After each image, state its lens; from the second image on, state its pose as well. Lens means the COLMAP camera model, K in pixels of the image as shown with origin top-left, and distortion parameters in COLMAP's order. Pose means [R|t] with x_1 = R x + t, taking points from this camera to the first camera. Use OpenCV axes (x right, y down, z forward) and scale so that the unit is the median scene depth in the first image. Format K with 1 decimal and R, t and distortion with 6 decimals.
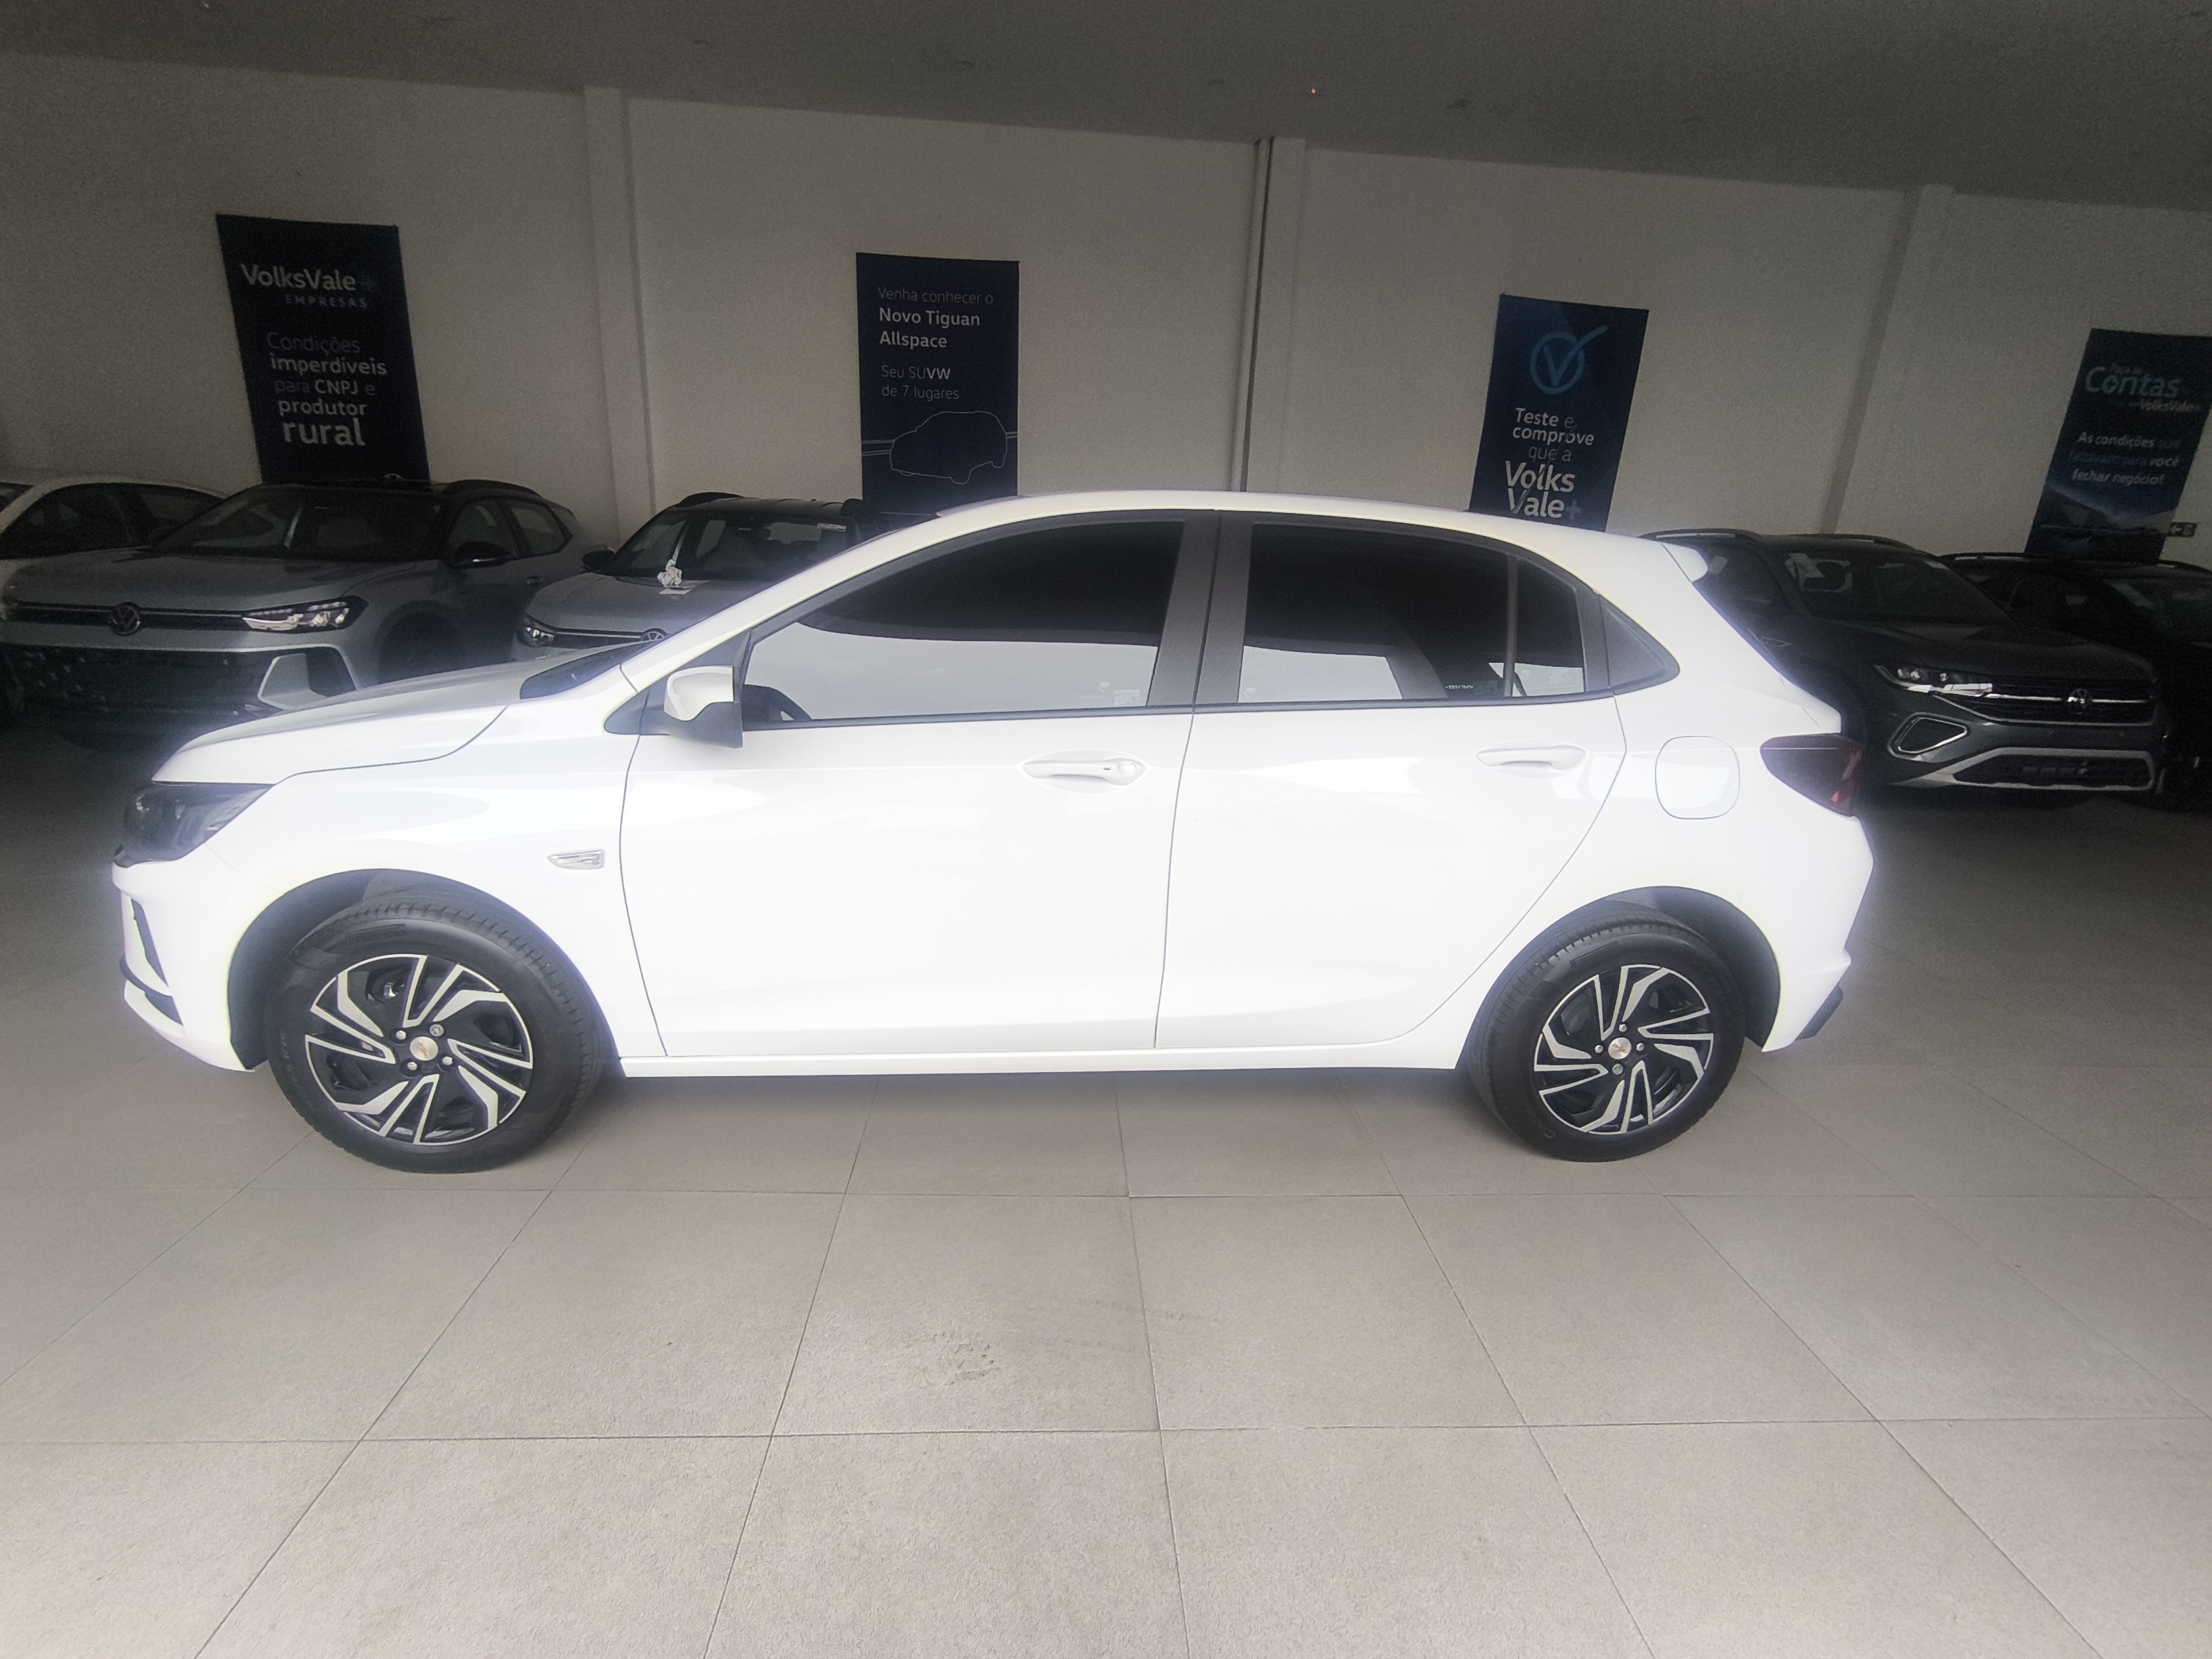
lens RADIAL K [[978.2, 0, 1116.4], [0, 978.2, 820.7], [0, 0, 1]] dist [-0.012025, 0.006628]
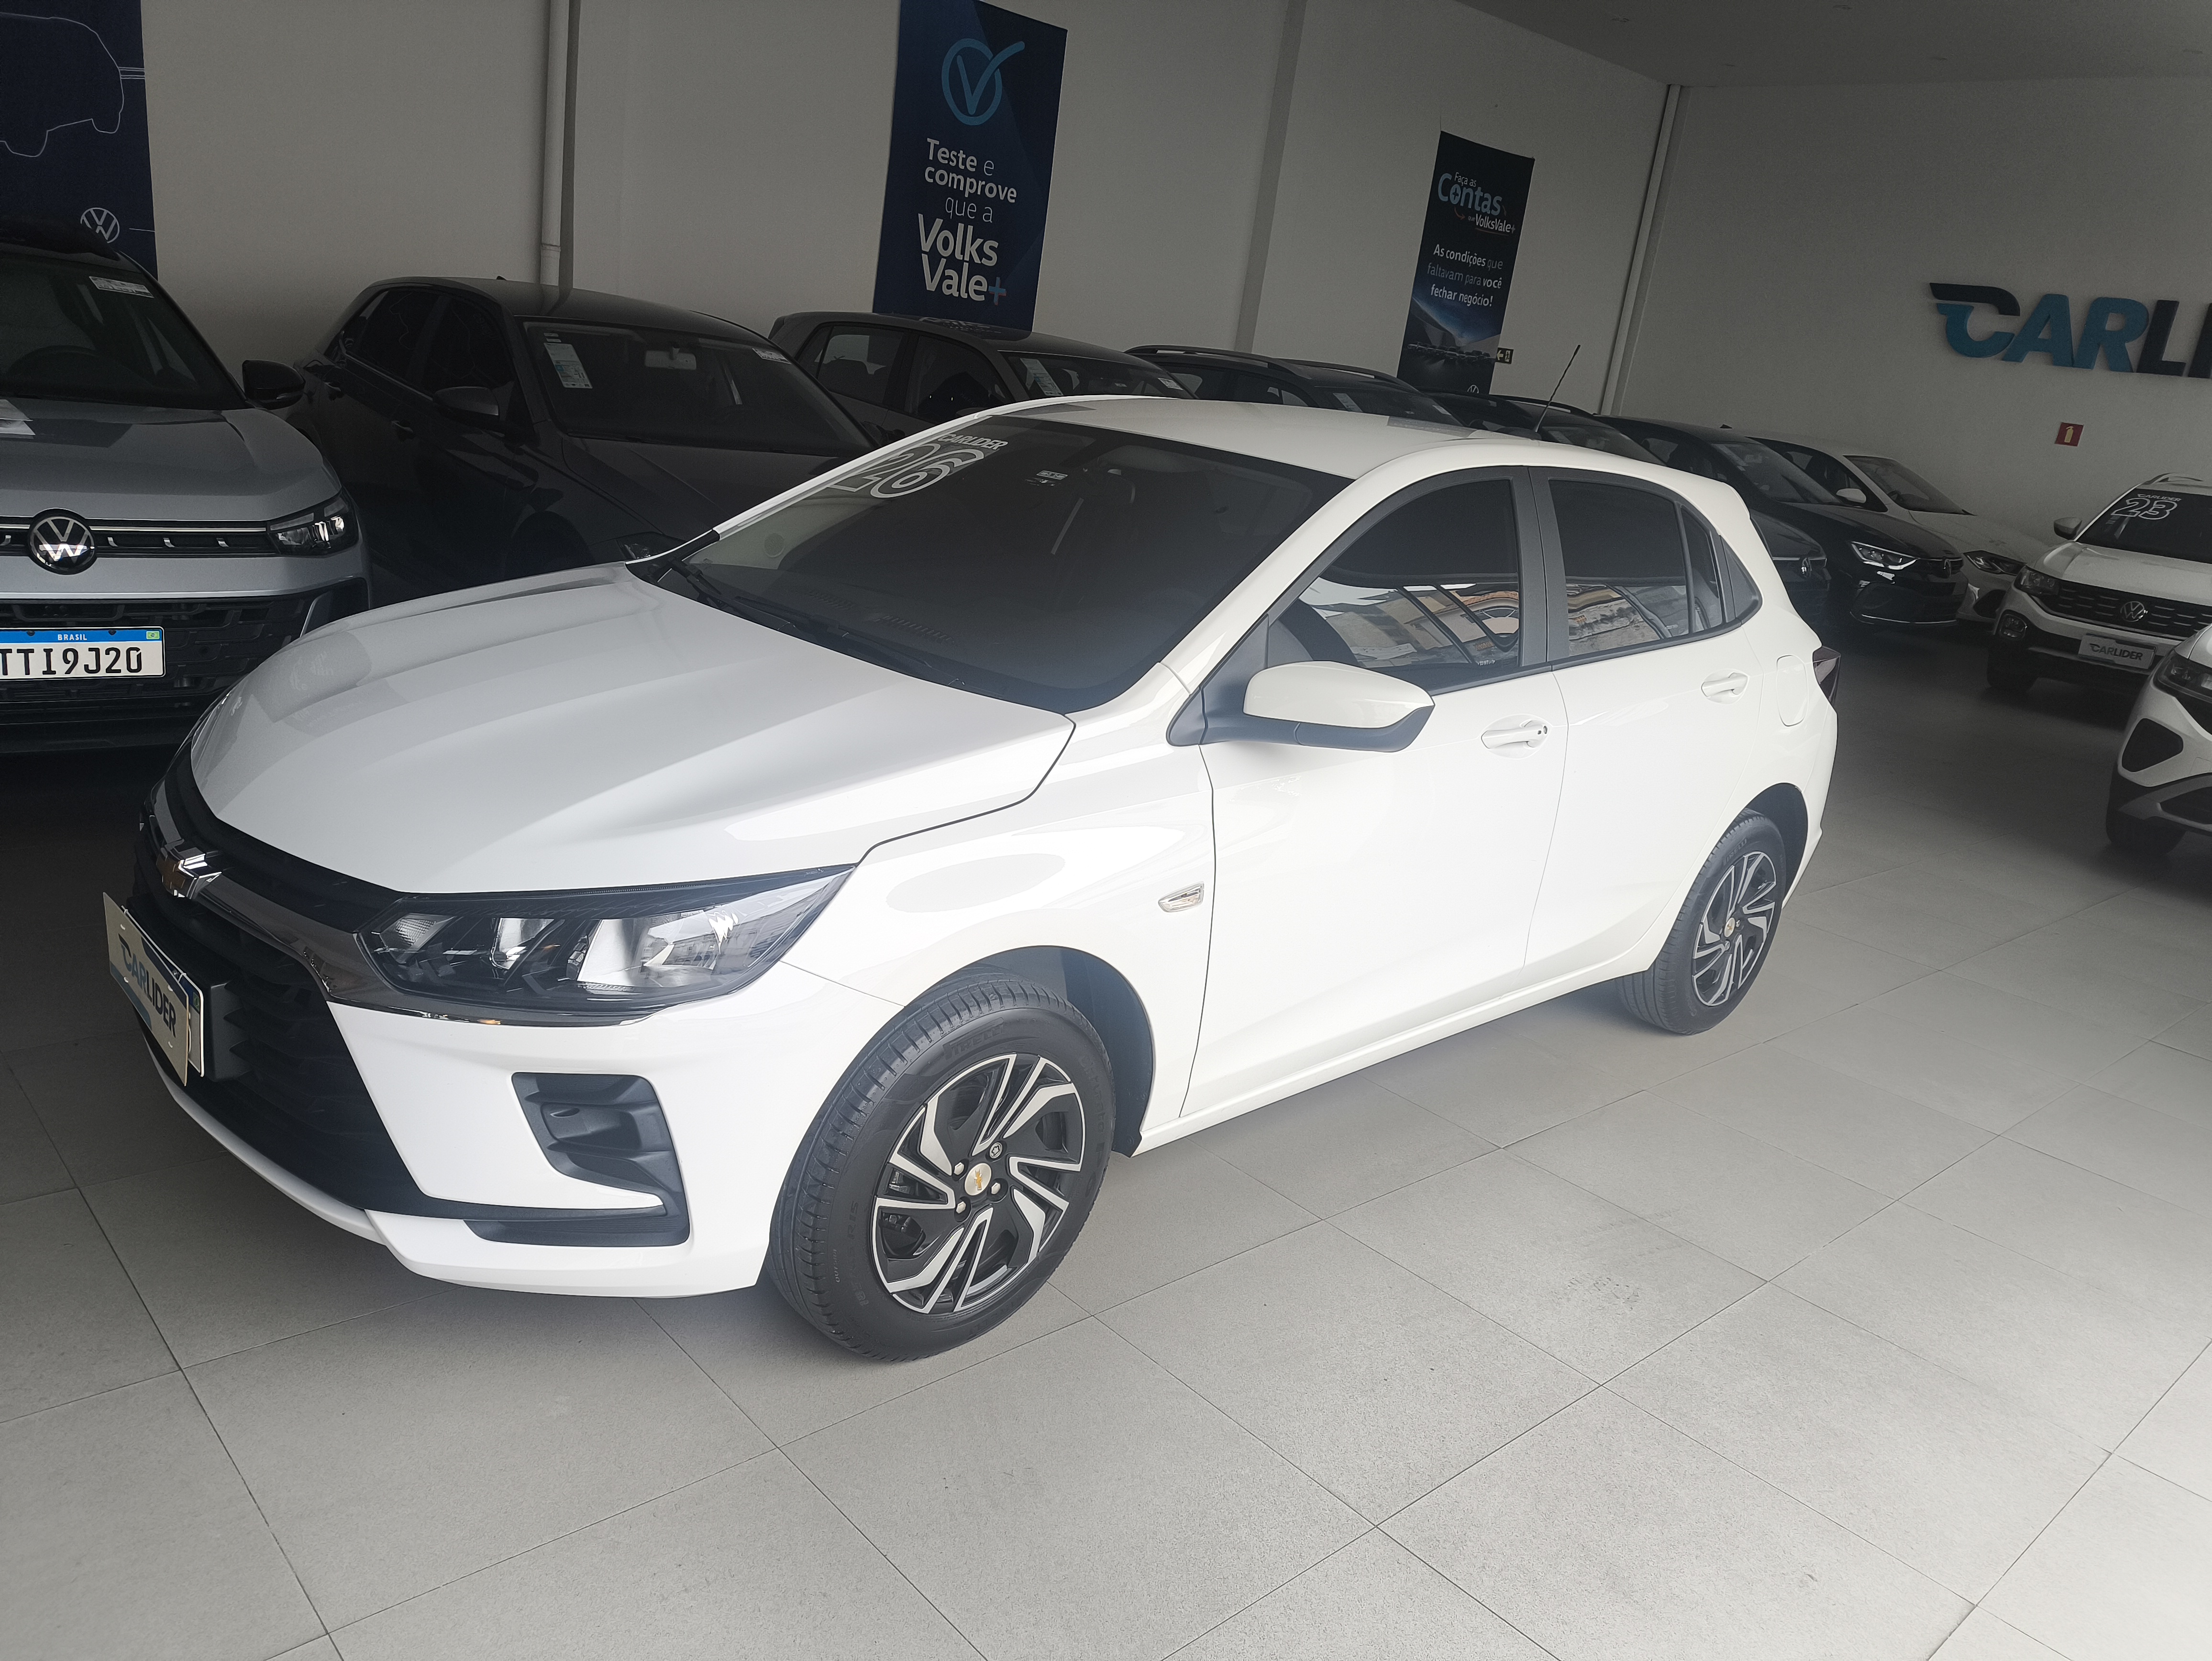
lens RADIAL K [[1663.2, 0, 1106.0], [0, 1663.2, 830.5], [0, 0, 1]] dist [-0.007039, 0.041107]
pose [[0.765110, -0.130818, 0.630471, -0.303962], [0.089431, 0.991244, 0.097146, -0.033239], [-0.637659, -0.017944, 0.770109, -0.013626]]
